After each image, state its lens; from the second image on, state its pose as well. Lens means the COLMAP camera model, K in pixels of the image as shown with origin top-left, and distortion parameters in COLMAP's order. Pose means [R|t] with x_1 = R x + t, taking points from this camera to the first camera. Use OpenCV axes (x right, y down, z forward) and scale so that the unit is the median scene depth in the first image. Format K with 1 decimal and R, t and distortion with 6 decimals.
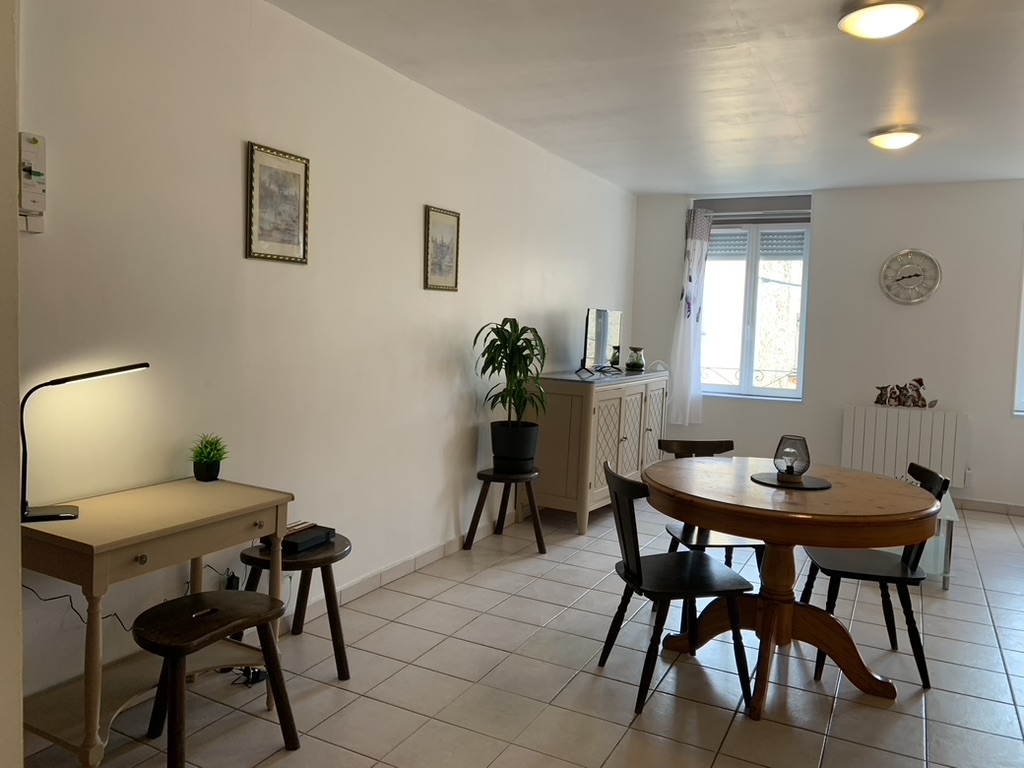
lens RADIAL K [[785.1, 0, 510.4], [0, 785.1, 383.3], [0, 0, 1]] dist [0.039507, -0.027911]
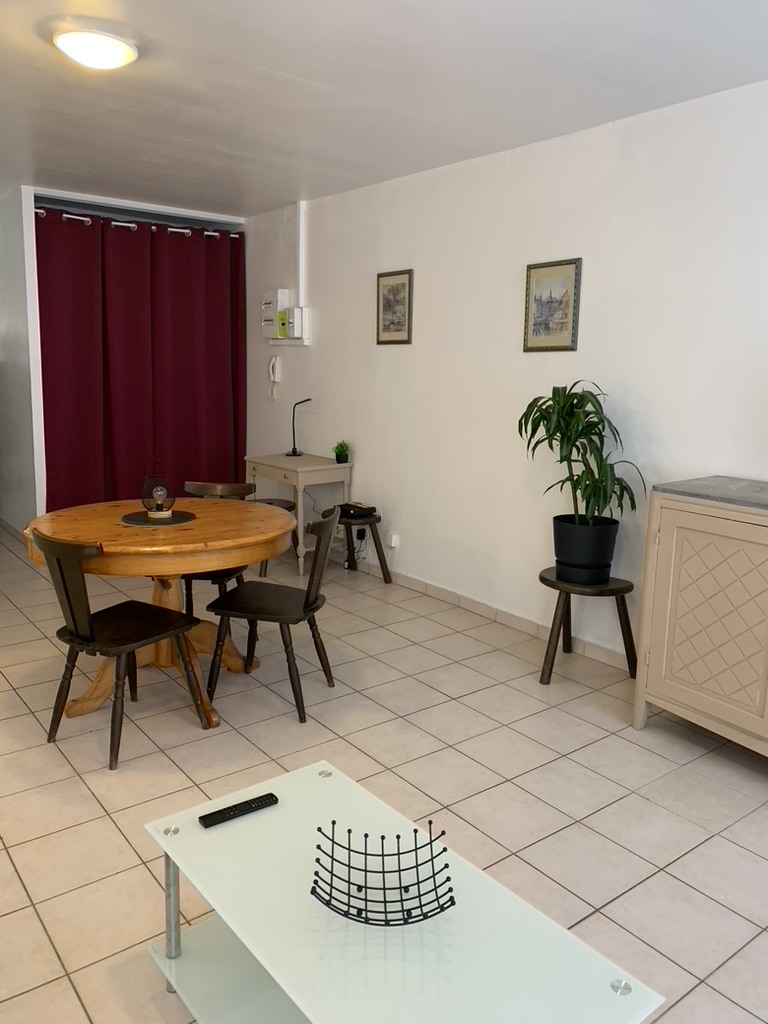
lens RADIAL K [[785.1, 0, 383.7], [0, 785.1, 508.8], [0, 0, 1]] dist [0.039507, -0.027911]
pose [[-0.413737, 0.109801, -0.903751, 1.123938], [-0.110429, 0.979318, 0.169536, -0.094186], [0.903674, 0.169943, -0.393055, 1.602527]]
